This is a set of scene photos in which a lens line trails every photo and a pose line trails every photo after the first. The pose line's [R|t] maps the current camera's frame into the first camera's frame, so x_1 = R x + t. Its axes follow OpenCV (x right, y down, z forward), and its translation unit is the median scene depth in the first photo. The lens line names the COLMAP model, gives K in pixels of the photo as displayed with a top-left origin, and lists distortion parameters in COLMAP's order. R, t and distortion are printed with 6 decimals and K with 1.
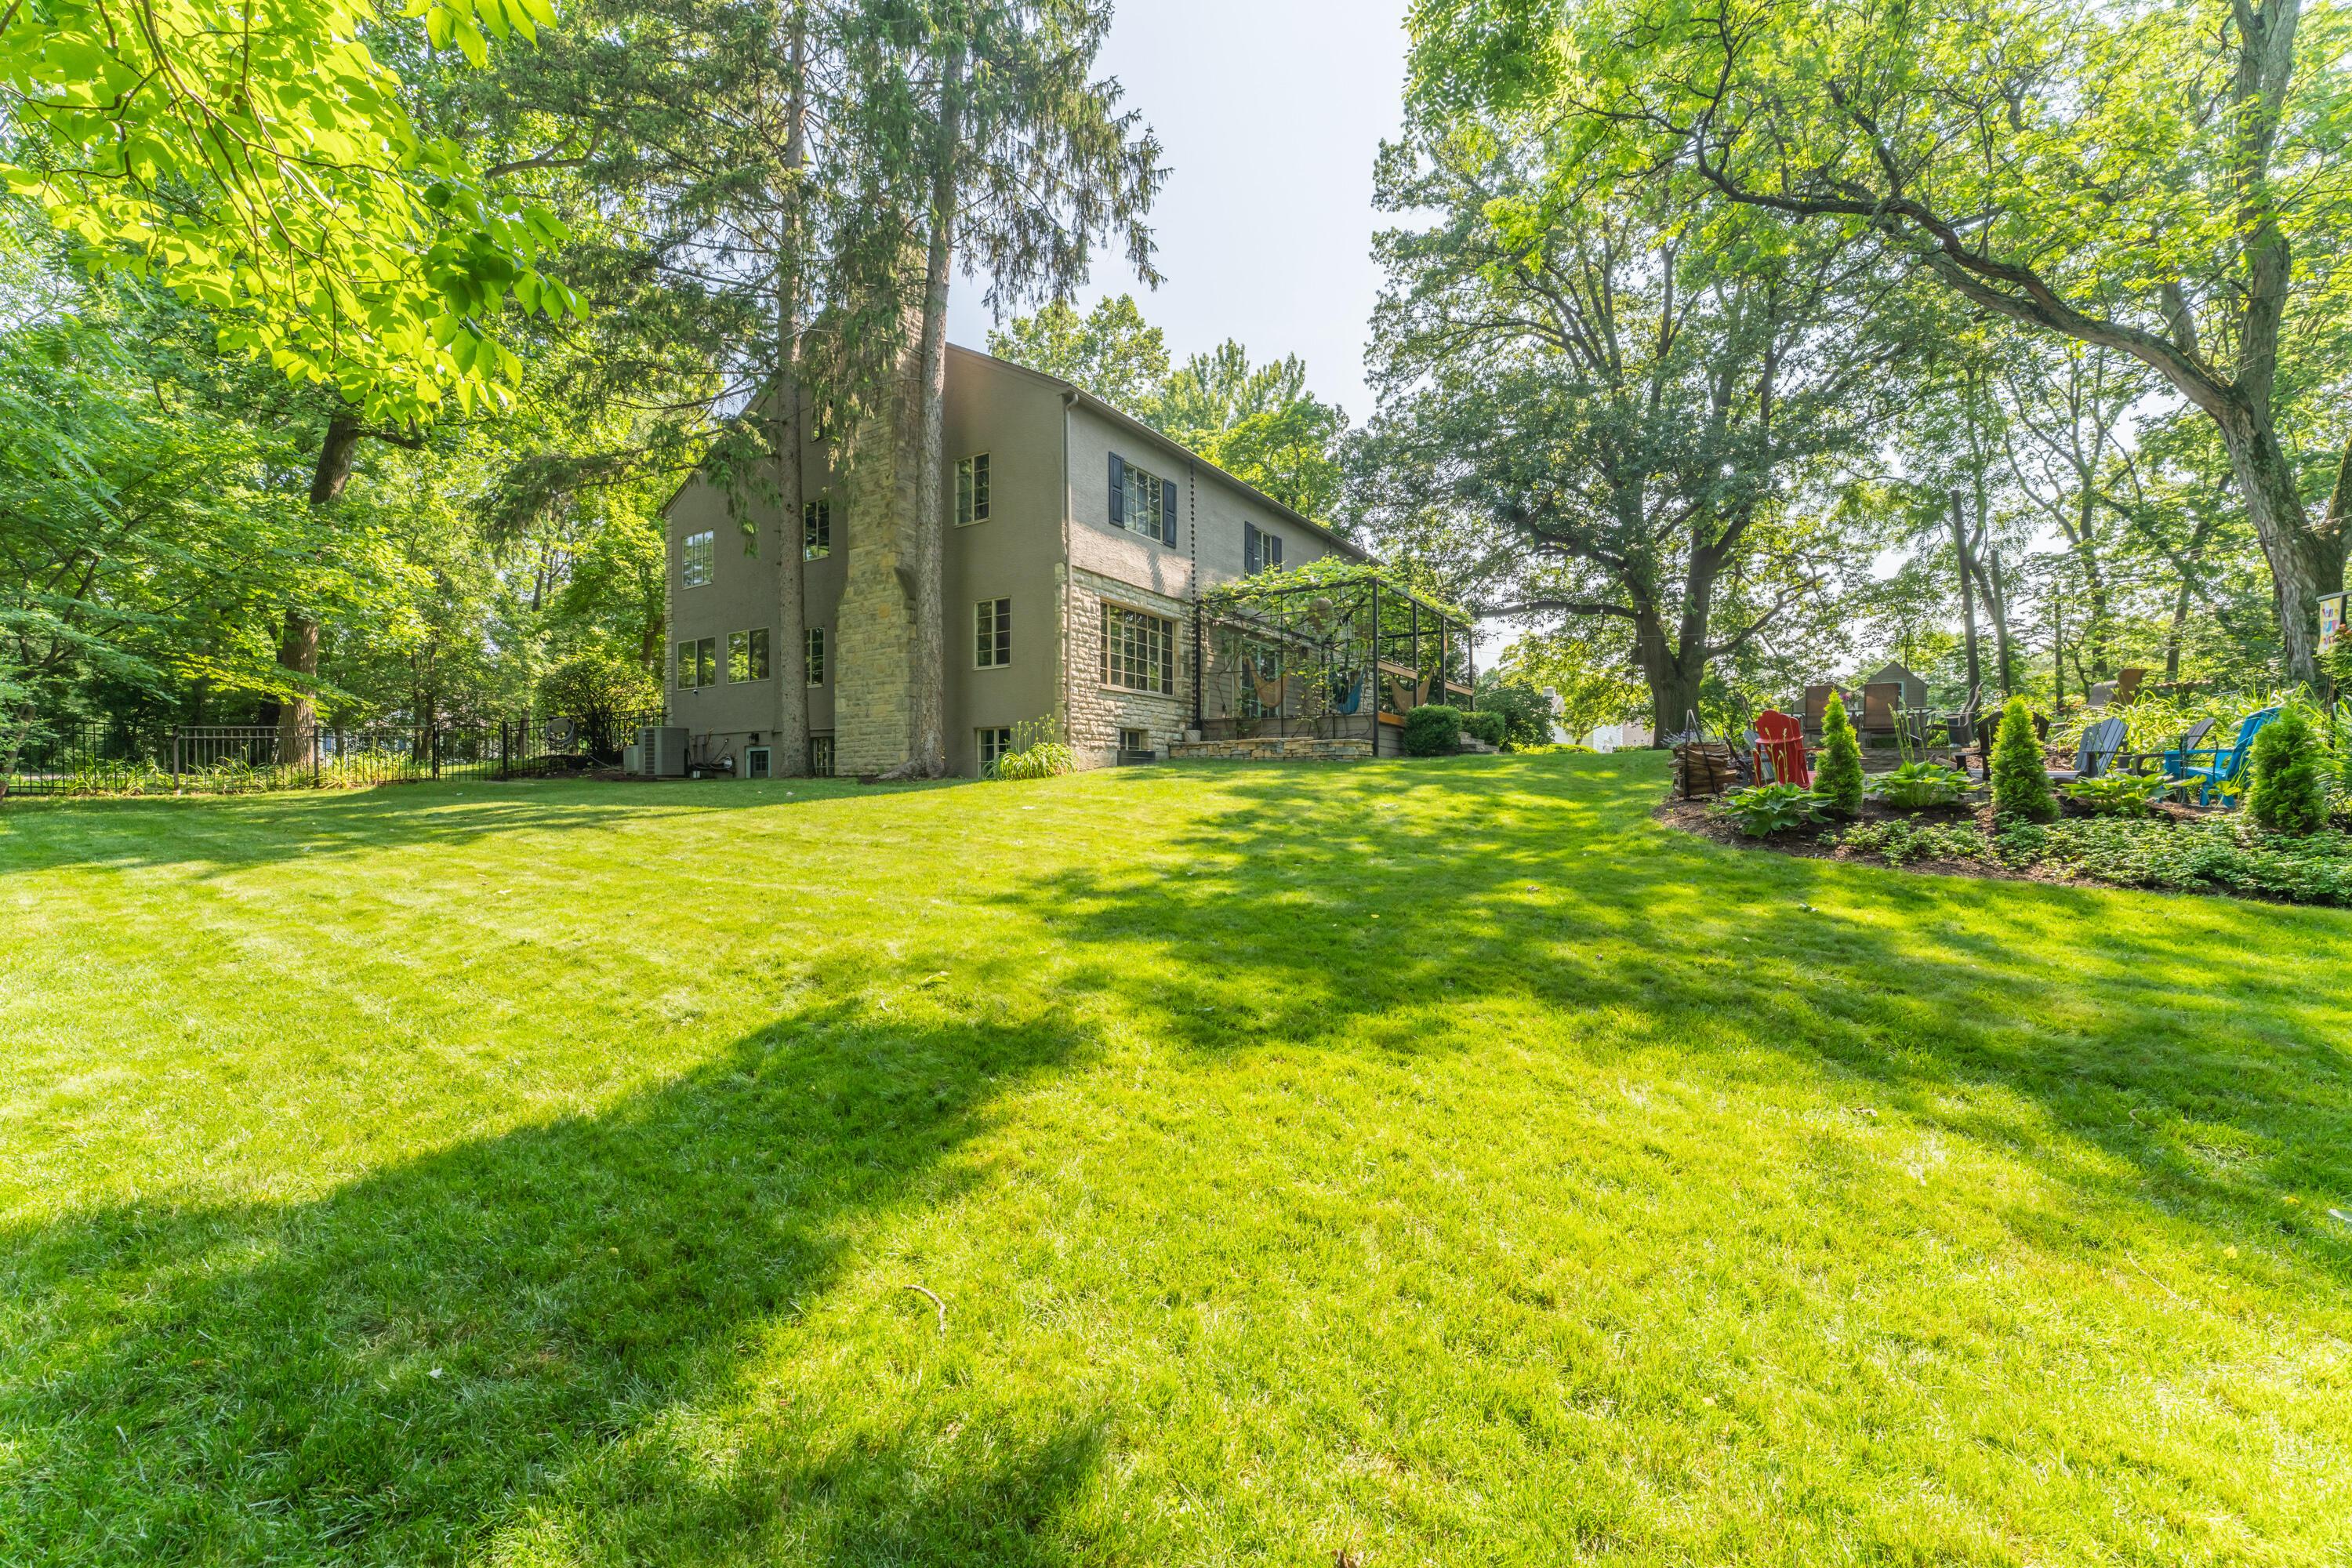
lens RADIAL K [[925.9, 0, 1173.6], [0, 925.9, 786.3], [0, 0, 1]] dist [-0.001416, -0.000441]
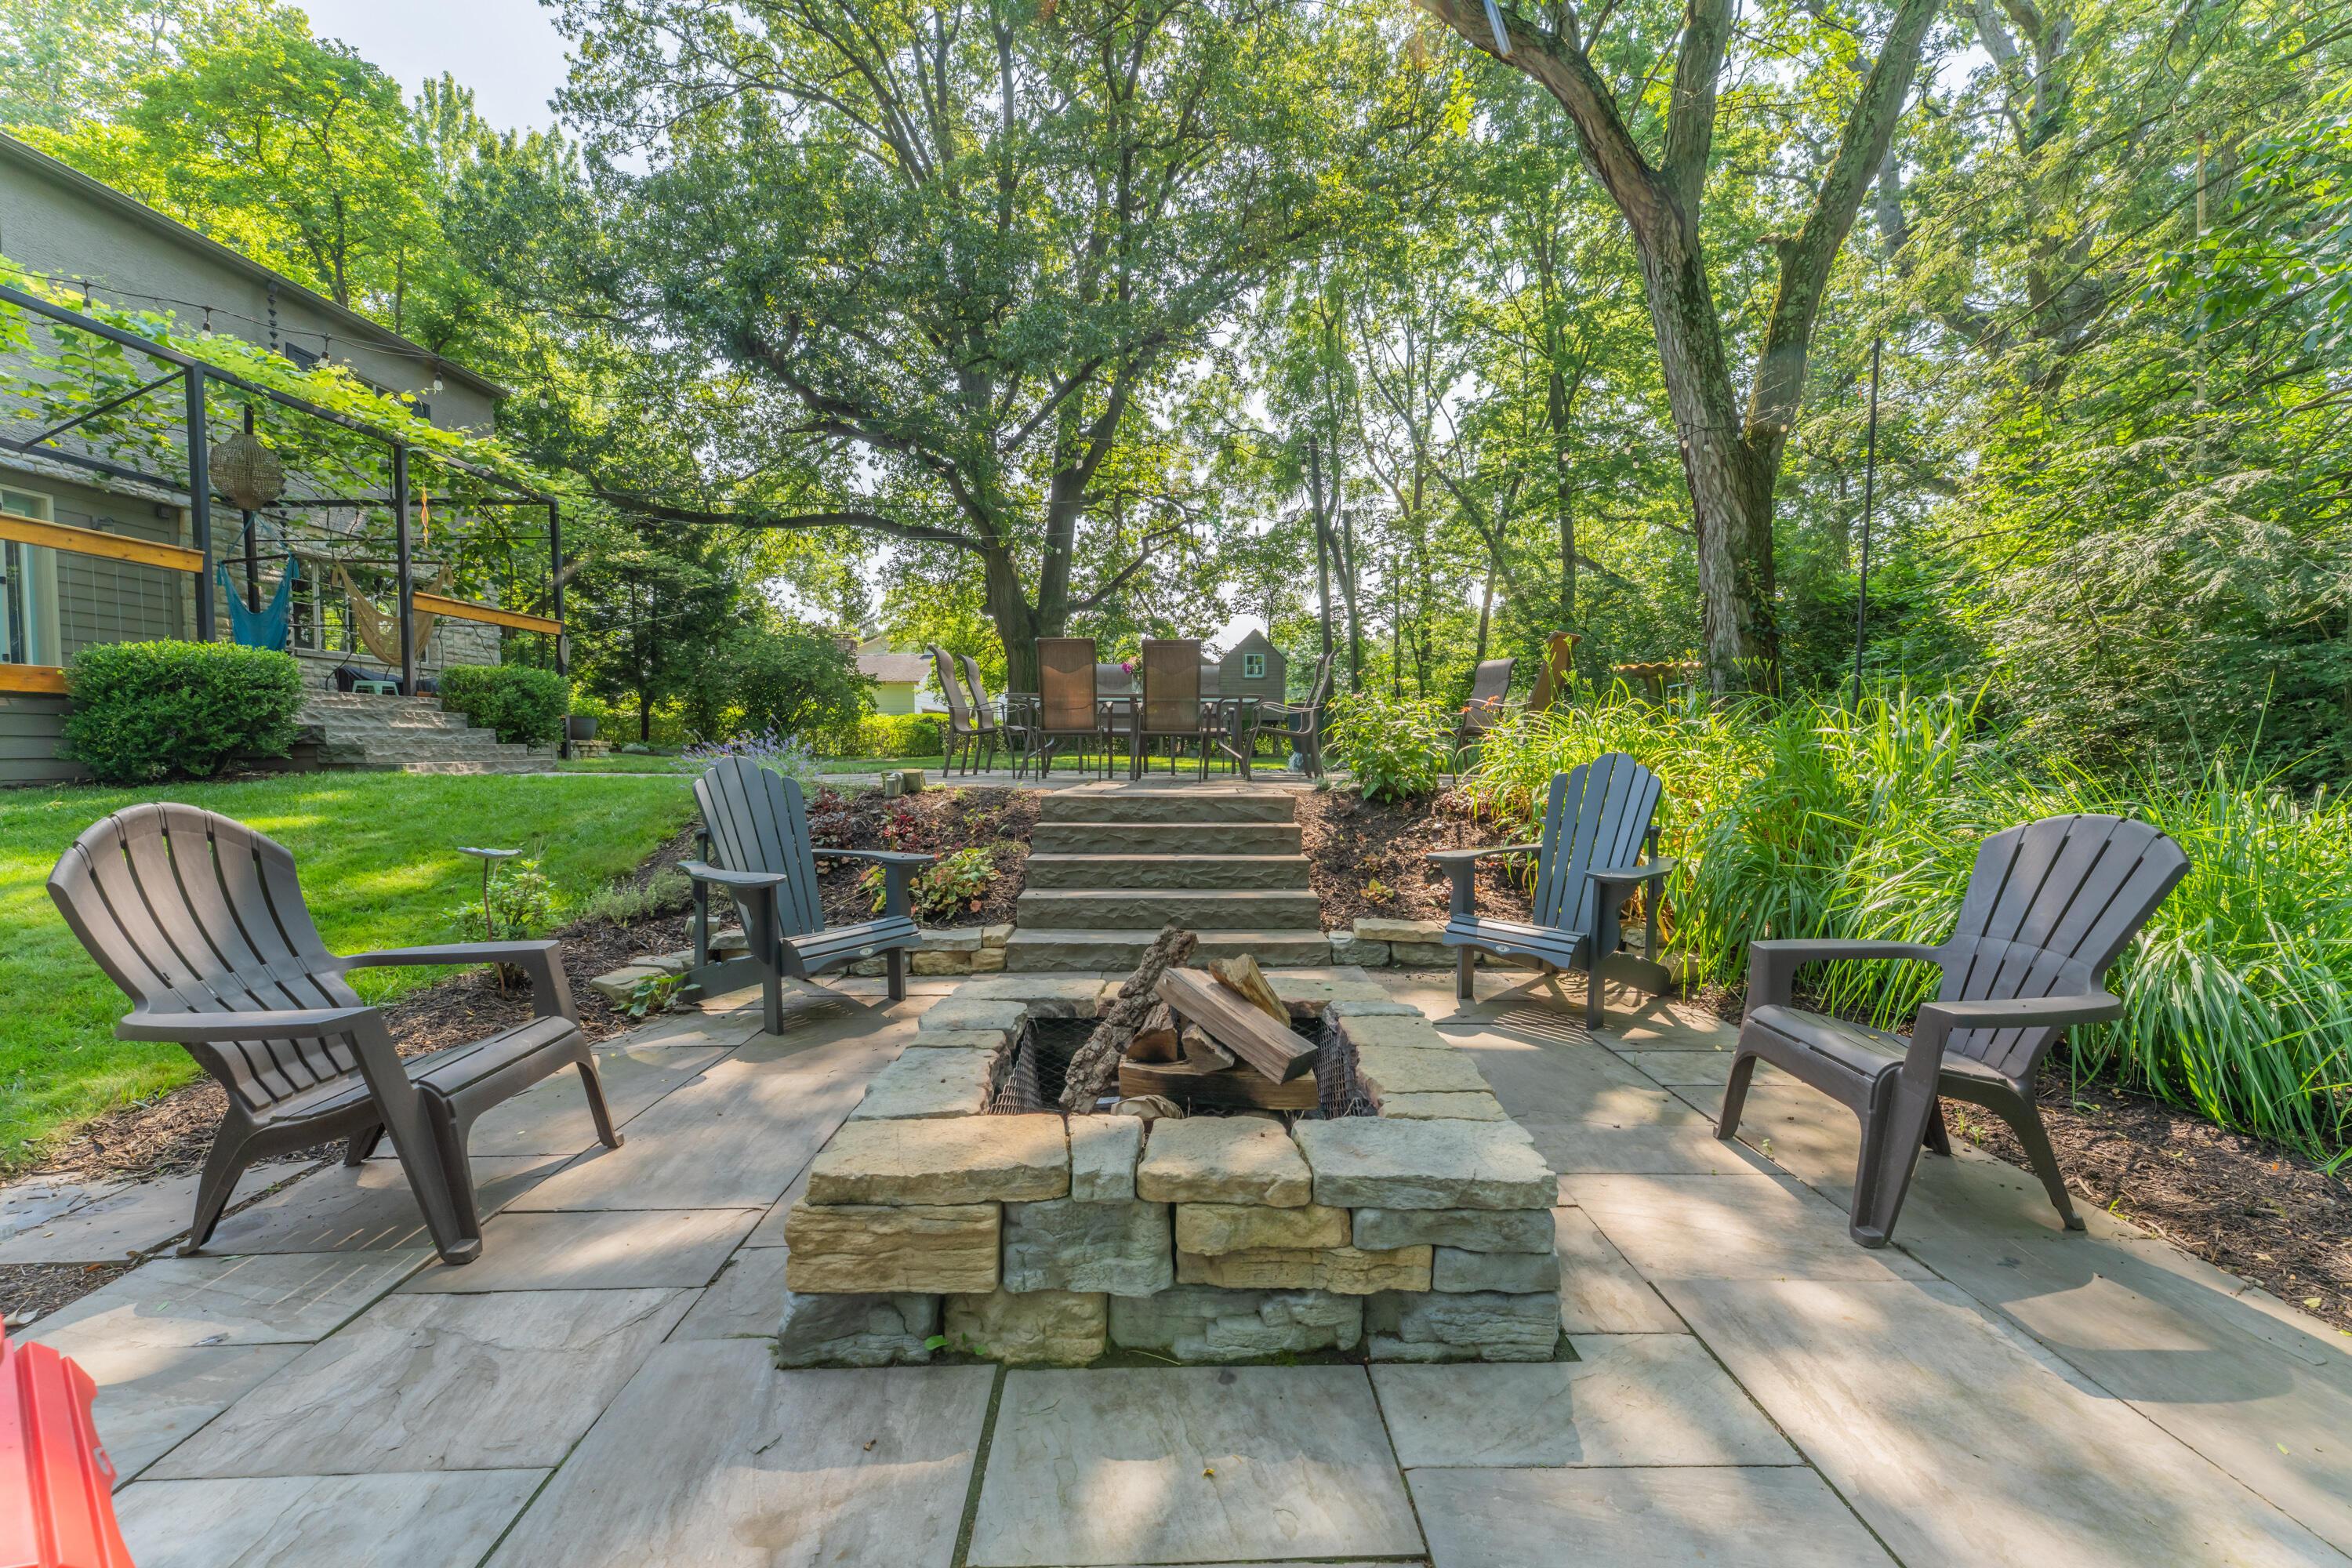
lens RADIAL K [[925.9, 0, 1169.8], [0, 925.9, 788.4], [0, 0, 1]] dist [-0.001416, -0.000441]
pose [[0.856060, -0.024024, 0.516318, 0.241144], [-0.000992, 0.998841, 0.048120, -0.027319], [-0.516876, -0.041706, 0.855044, 0.275773]]
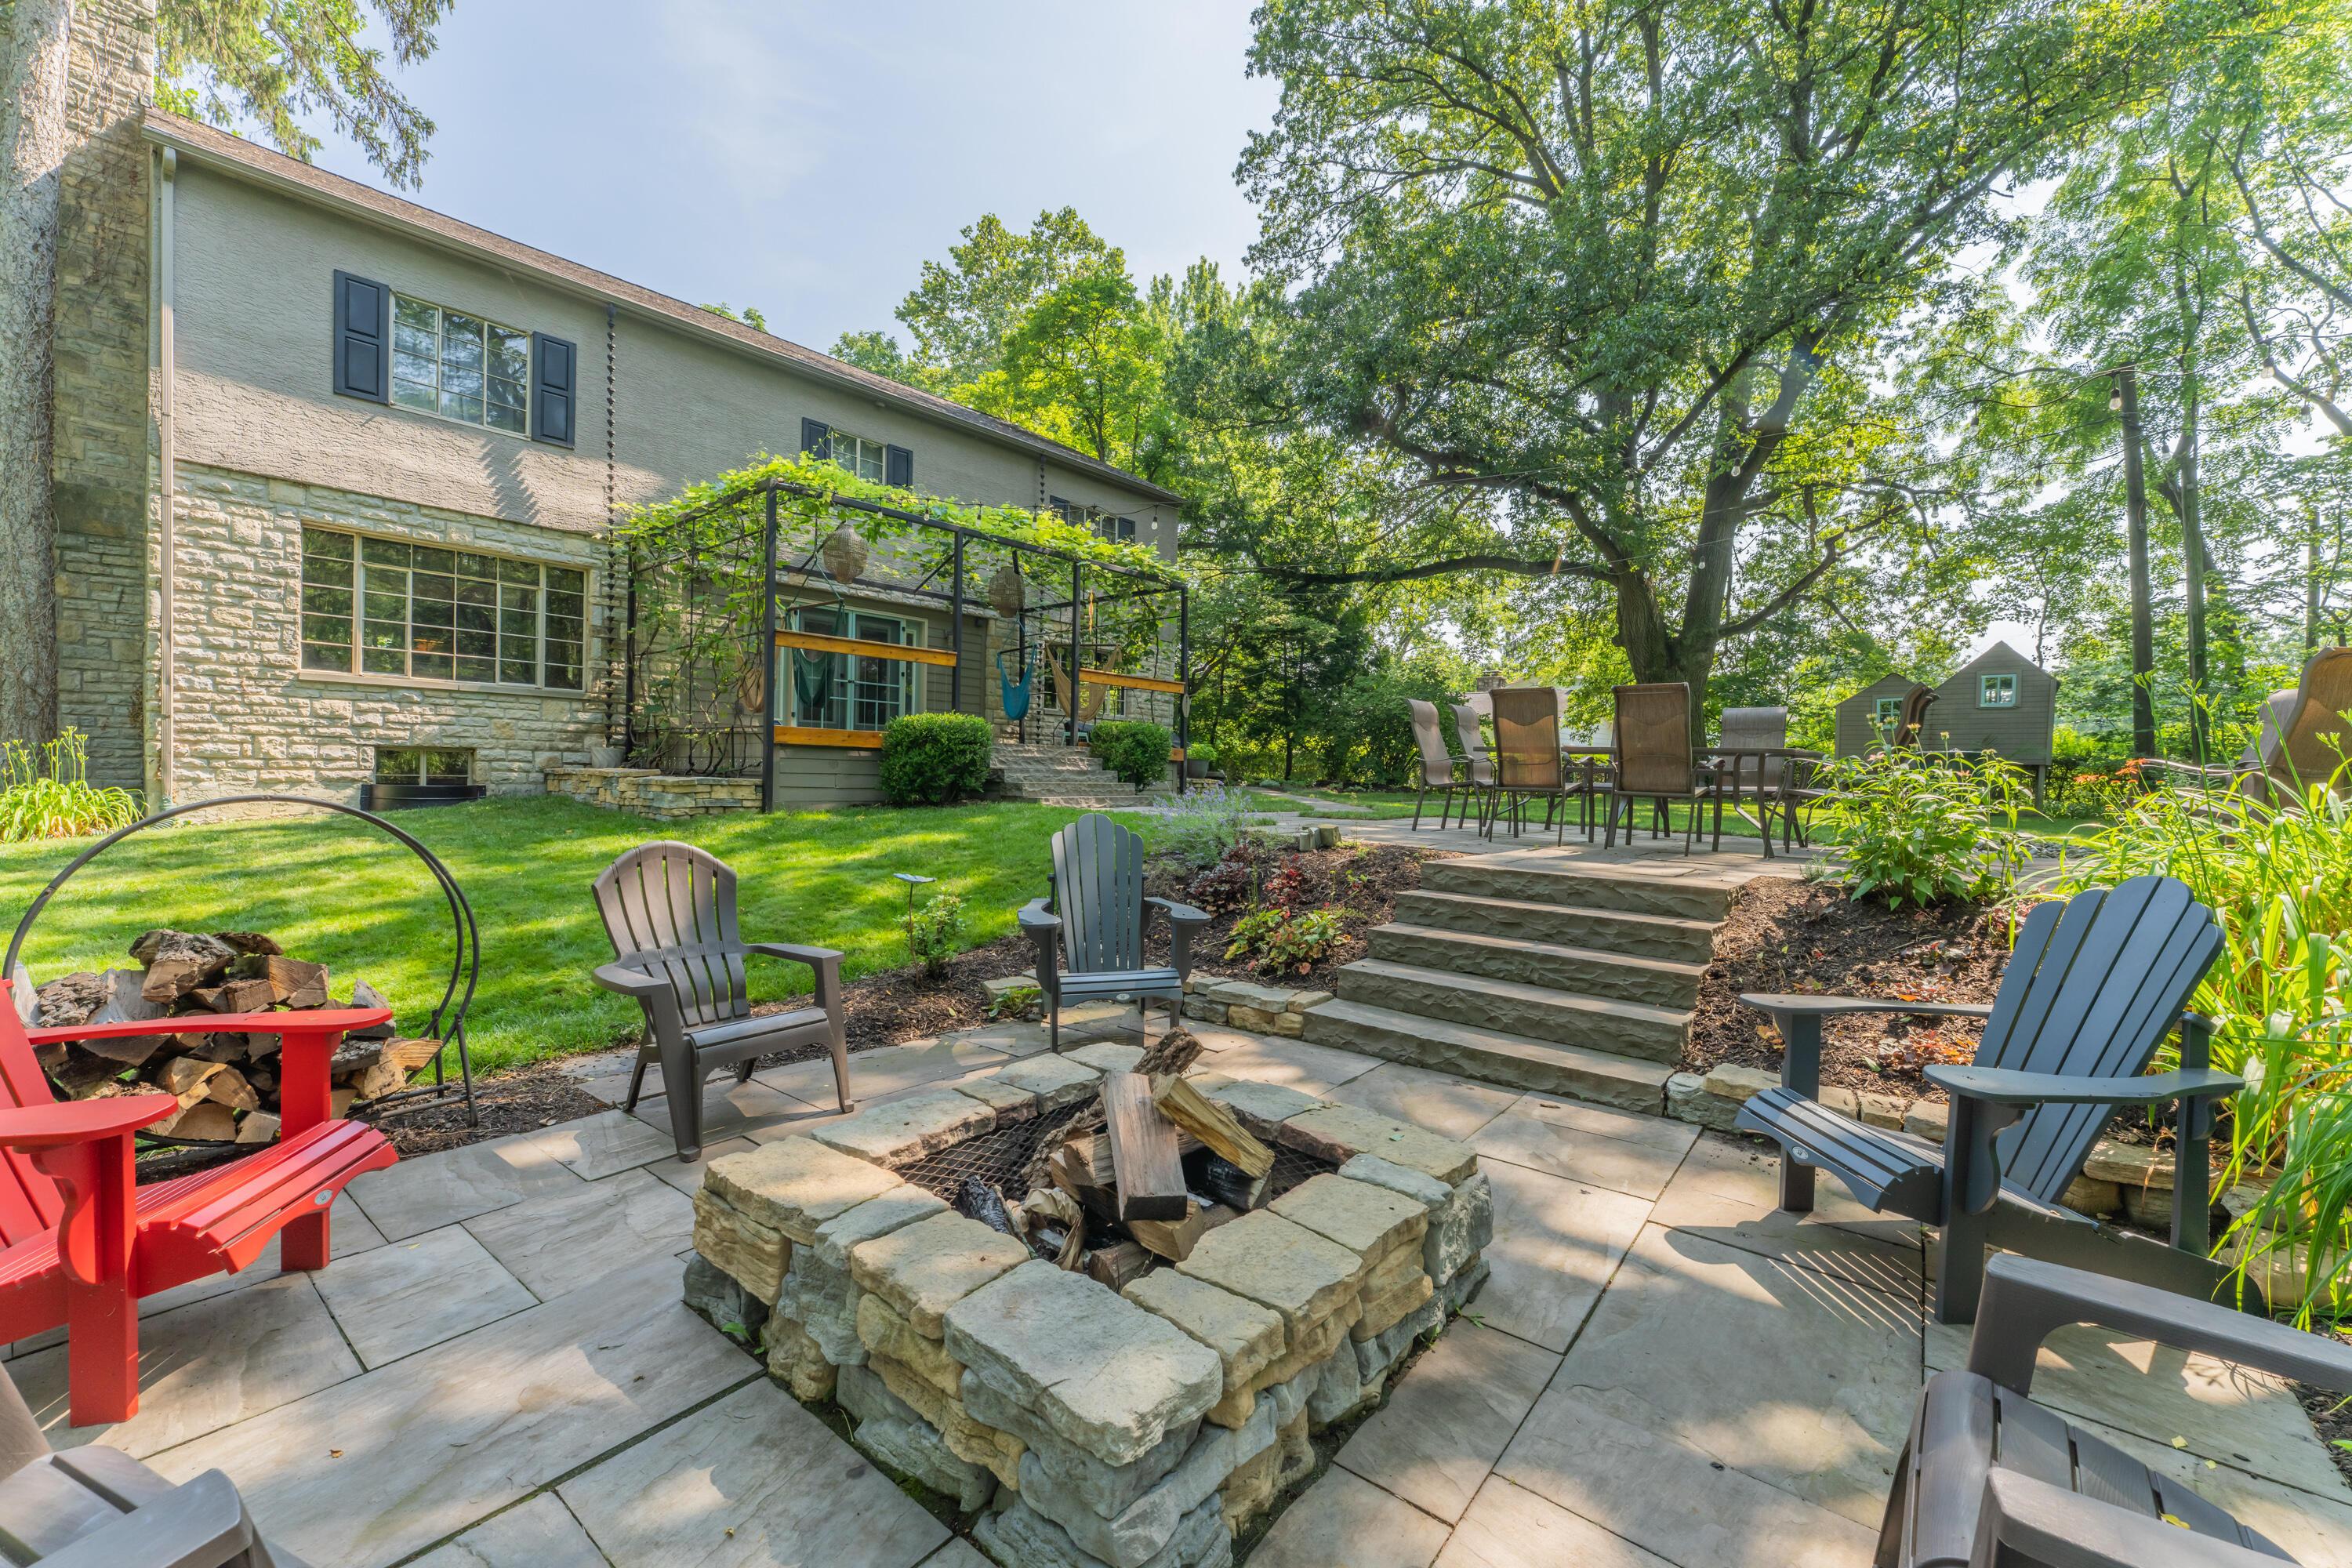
lens RADIAL K [[925.9, 0, 1182.5], [0, 925.9, 786.5], [0, 0, 1]] dist [-0.001416, -0.000441]
pose [[0.989108, 0.024665, -0.145109, 0.288481], [-0.022261, 0.999587, 0.018163, -0.032614], [0.145497, -0.014735, 0.989249, 0.268043]]
